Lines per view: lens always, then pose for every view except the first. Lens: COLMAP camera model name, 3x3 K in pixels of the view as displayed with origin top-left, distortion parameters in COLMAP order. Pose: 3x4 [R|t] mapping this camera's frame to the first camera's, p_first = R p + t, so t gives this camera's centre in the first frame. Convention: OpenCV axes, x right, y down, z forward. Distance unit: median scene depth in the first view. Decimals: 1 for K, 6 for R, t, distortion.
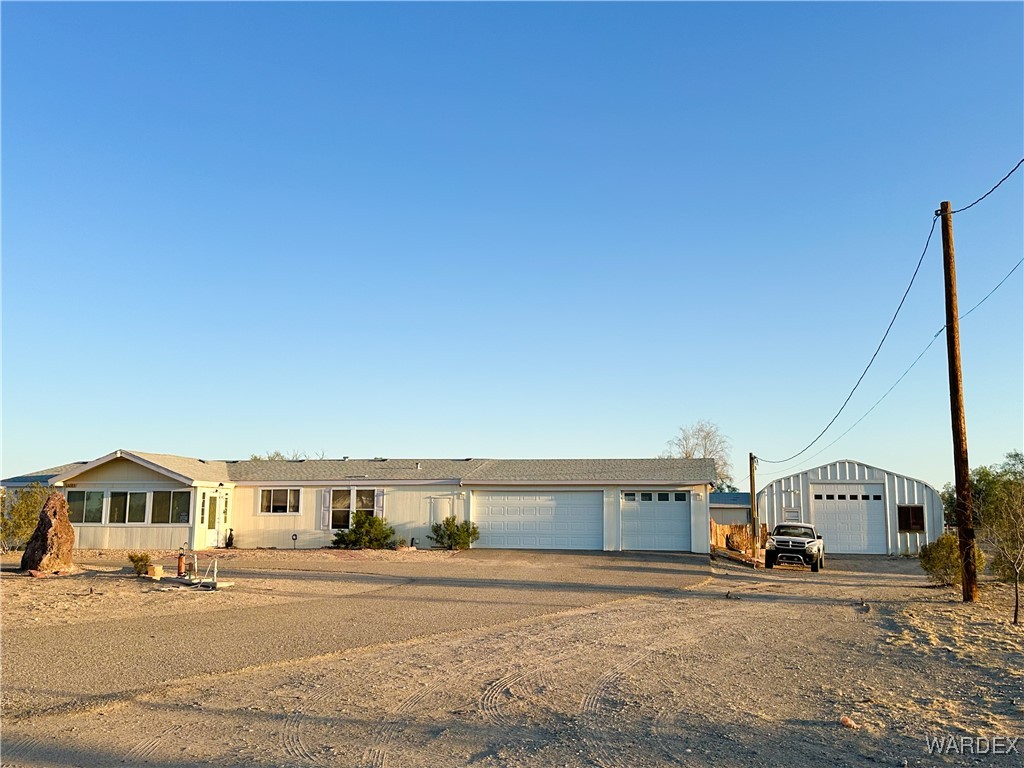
lens RADIAL K [[966.3, 0, 514.2], [0, 966.3, 383.4], [0, 0, 1]] dist [0.093856, 0.000000]
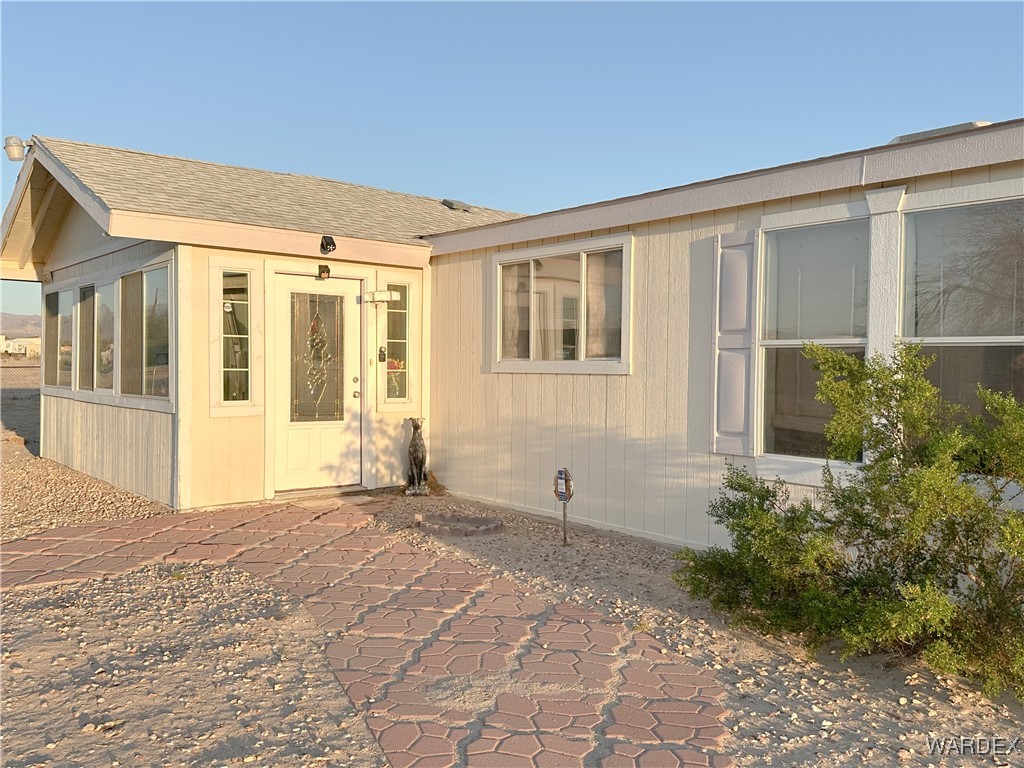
lens RADIAL K [[893.7, 0, 508.3], [0, 893.7, 387.0], [0, 0, 1]] dist [0.003352, 0.000074]
pose [[0.746176, 0.019673, -0.665458, -0.117324], [0.082589, 0.989107, 0.121848, 0.116797], [0.660606, -0.145879, 0.736423, 0.869005]]
